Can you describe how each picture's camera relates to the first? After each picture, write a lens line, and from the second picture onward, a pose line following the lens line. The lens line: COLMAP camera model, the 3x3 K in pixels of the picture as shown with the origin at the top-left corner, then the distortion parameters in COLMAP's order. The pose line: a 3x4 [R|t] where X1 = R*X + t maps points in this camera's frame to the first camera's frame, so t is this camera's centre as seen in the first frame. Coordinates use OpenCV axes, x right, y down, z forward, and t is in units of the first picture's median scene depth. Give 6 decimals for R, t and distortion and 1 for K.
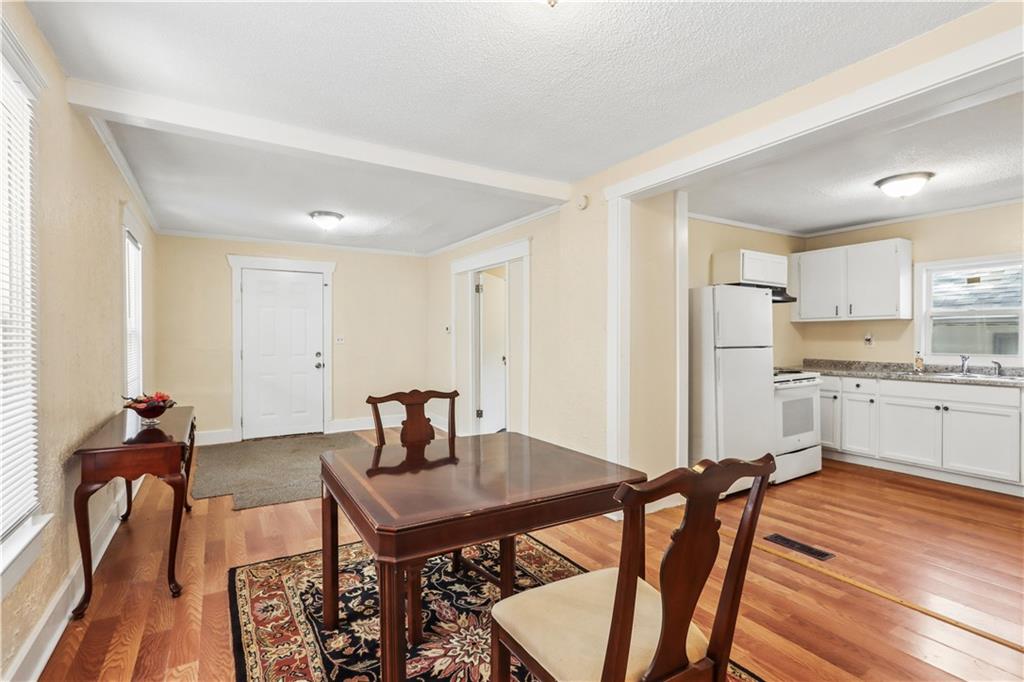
lens RADIAL K [[478.0, 0, 509.6], [0, 478.0, 338.9], [0, 0, 1]] dist [0.001443, 0.000051]
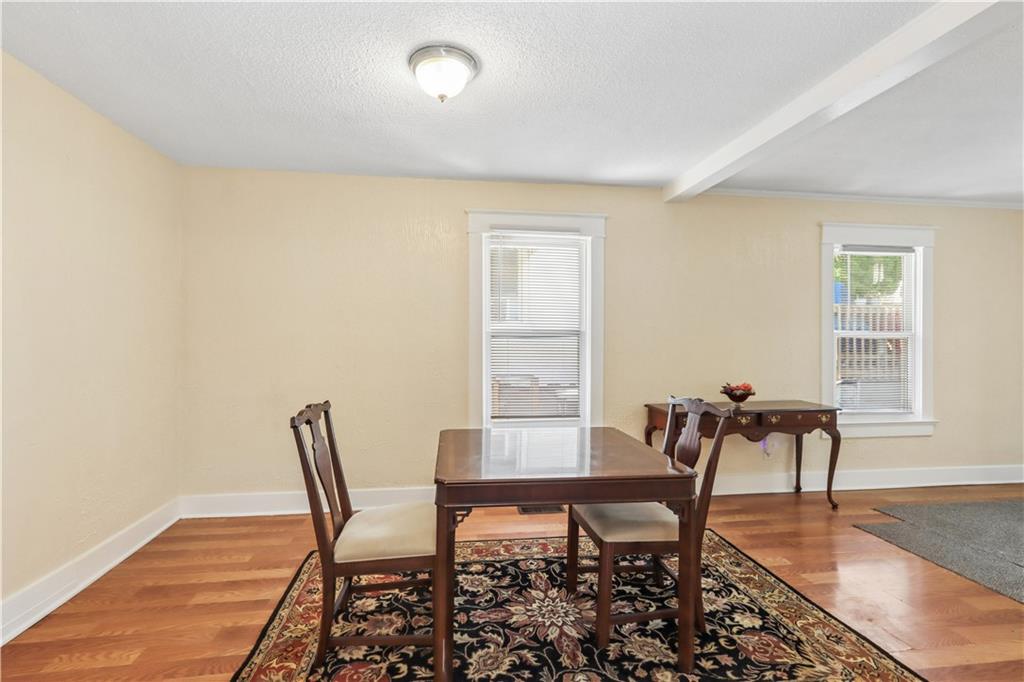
lens RADIAL K [[478.0, 0, 509.1], [0, 478.0, 339.8], [0, 0, 1]] dist [0.001443, 0.000051]
pose [[-0.396602, 0.000161, -0.917990, 0.380071], [-0.005967, 0.999978, 0.002753, -0.003114], [0.917971, 0.006569, -0.396593, 0.509250]]
